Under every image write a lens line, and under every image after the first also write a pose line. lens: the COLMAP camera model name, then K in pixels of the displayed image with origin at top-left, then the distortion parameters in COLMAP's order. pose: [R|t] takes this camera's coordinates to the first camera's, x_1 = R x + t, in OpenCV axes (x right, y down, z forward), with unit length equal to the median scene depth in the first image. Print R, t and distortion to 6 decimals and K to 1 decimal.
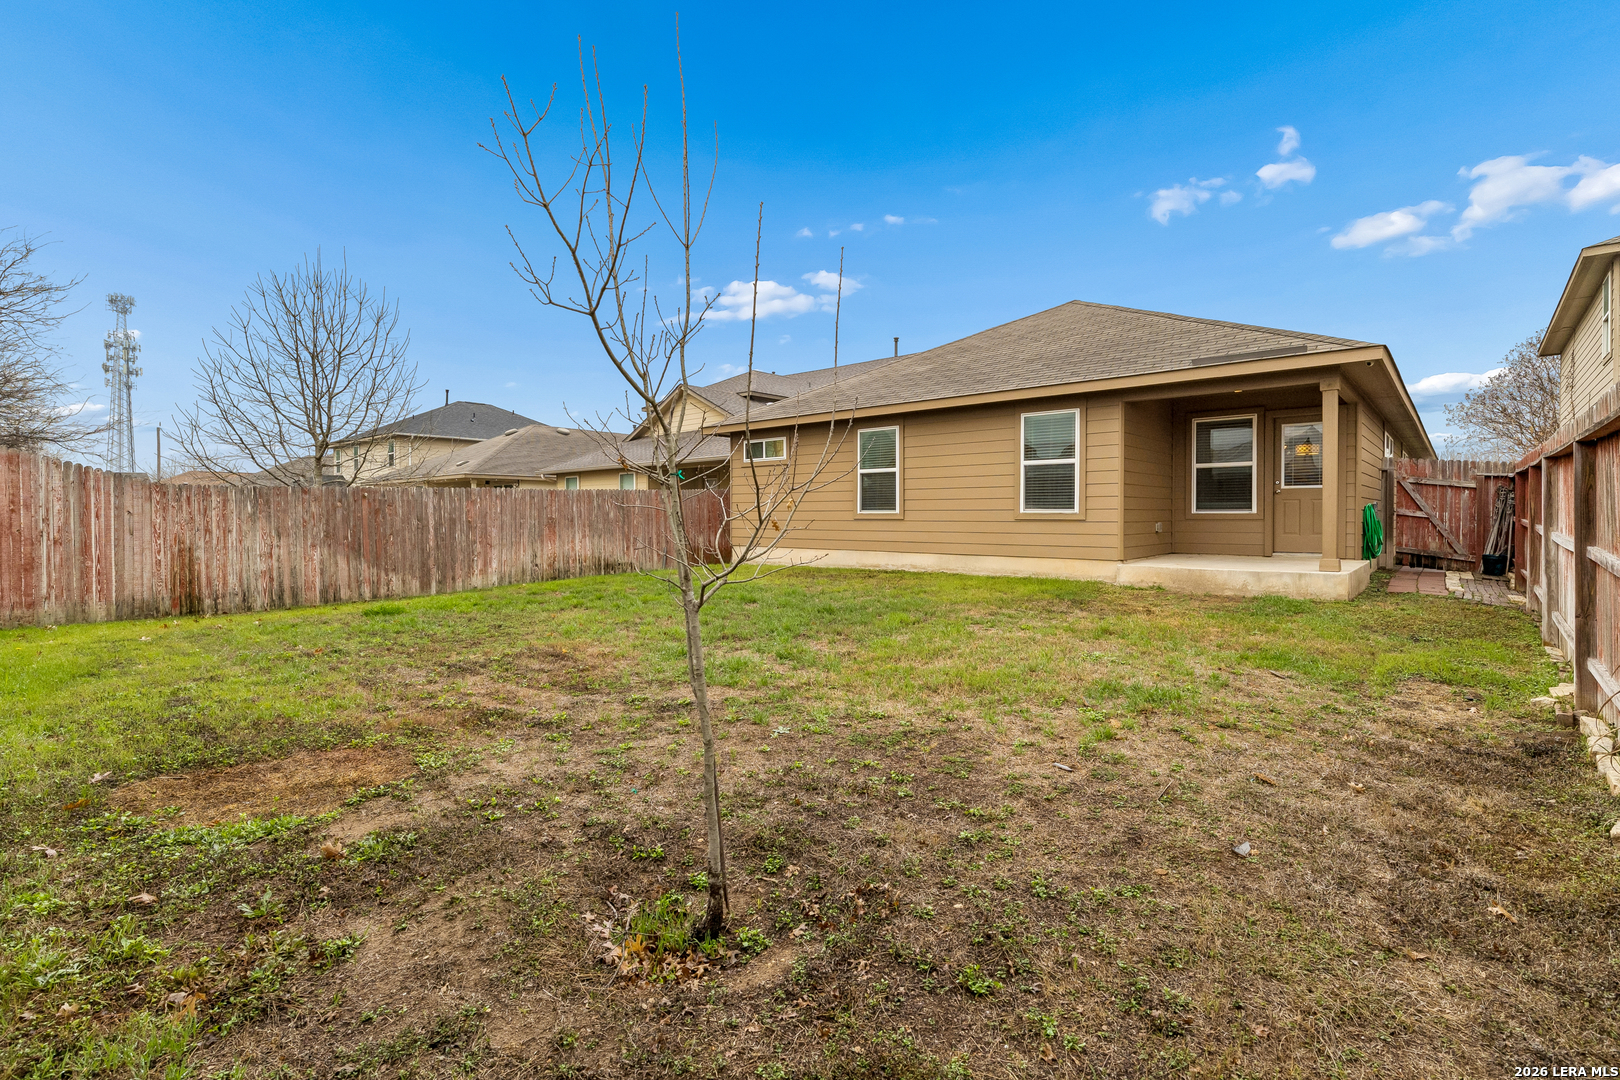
lens RADIAL K [[740.1, 0, 810.1], [0, 740.1, 532.1], [0, 0, 1]] dist [0.007777, 0.000238]
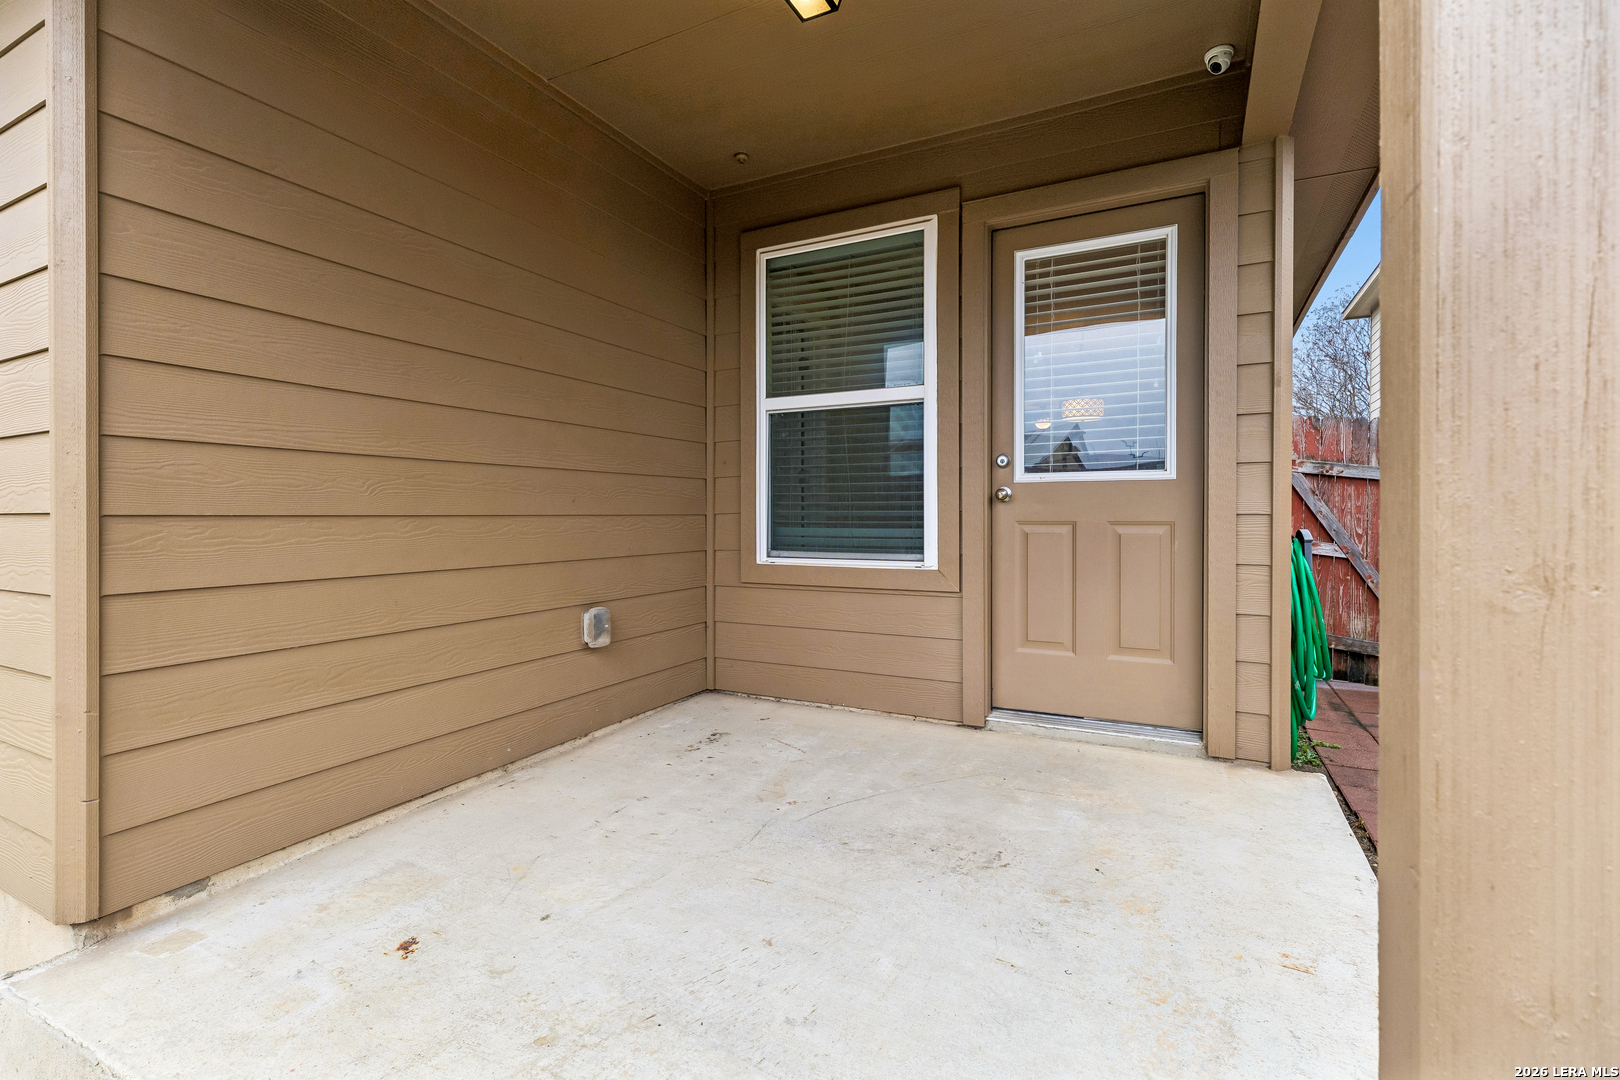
lens RADIAL K [[740.1, 0, 806.3], [0, 740.1, 527.6], [0, 0, 1]] dist [0.007777, 0.000238]
pose [[0.969753, -0.004989, 0.244036, 0.478464], [0.005318, 0.999986, -0.000690, -0.040960], [-0.244029, 0.001967, 0.969766, 0.730503]]
